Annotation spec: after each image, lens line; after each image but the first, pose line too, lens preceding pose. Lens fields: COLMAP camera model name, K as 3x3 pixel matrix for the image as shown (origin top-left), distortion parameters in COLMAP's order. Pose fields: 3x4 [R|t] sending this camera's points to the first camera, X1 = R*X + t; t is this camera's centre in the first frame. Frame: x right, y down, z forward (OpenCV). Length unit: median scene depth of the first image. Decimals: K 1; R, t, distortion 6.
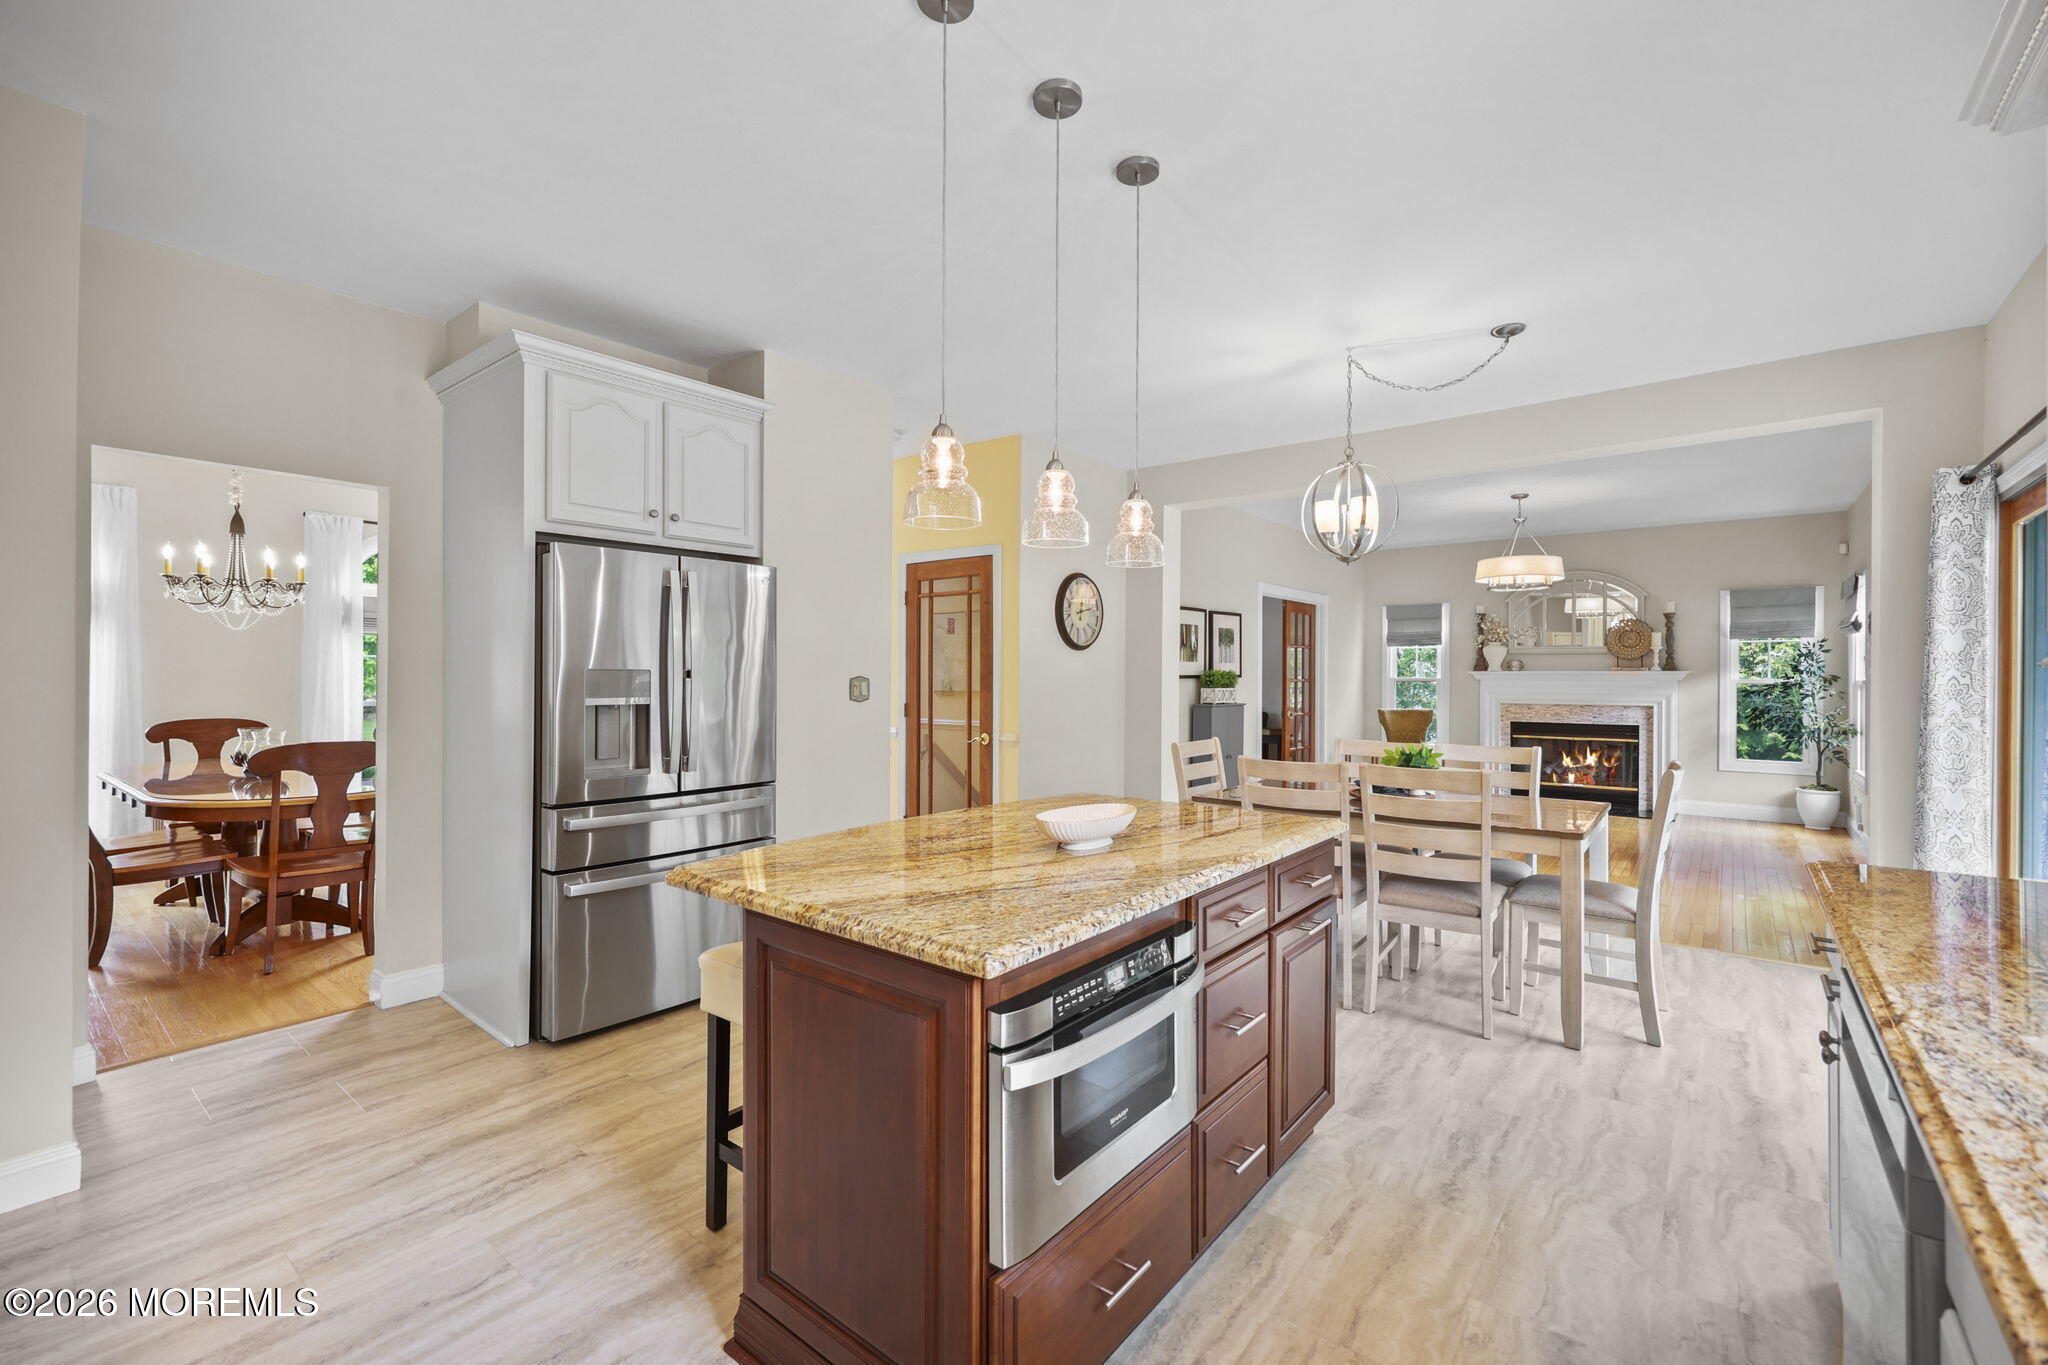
lens RADIAL K [[867.2, 0, 1024.5], [0, 867.2, 677.5], [0, 0, 1]] dist [-0.014044, 0.000883]
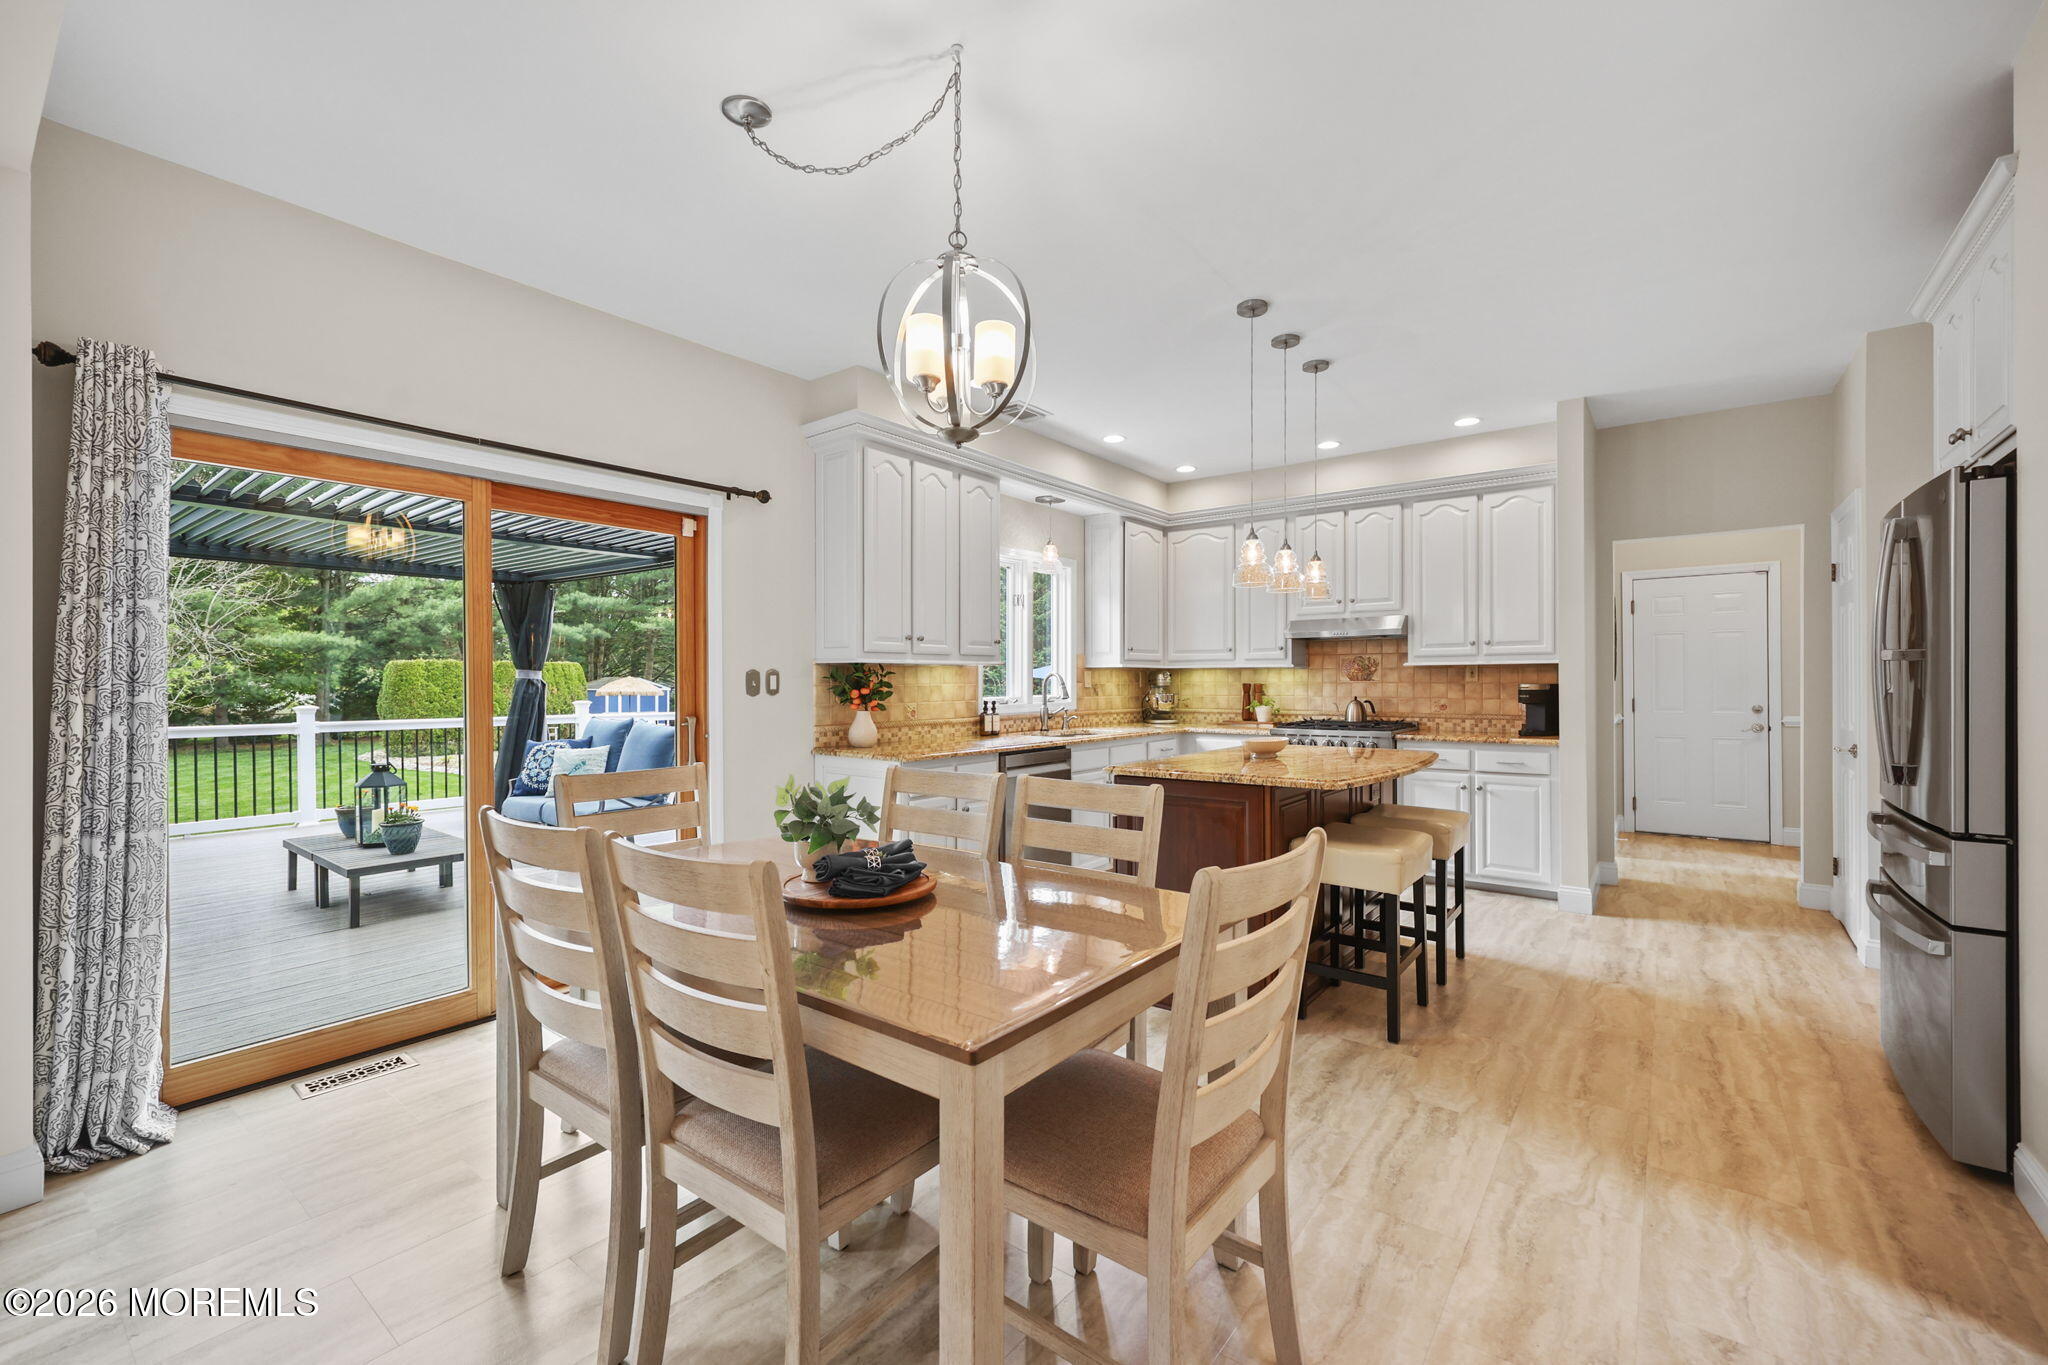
lens RADIAL K [[867.2, 0, 1011.4], [0, 867.2, 679.7], [0, 0, 1]] dist [-0.014044, 0.000883]
pose [[-0.999946, 0.000075, -0.010397, 0.561890], [0.000087, 0.999999, -0.001168, 0.028505], [0.010397, -0.001169, -0.999945, 2.502536]]
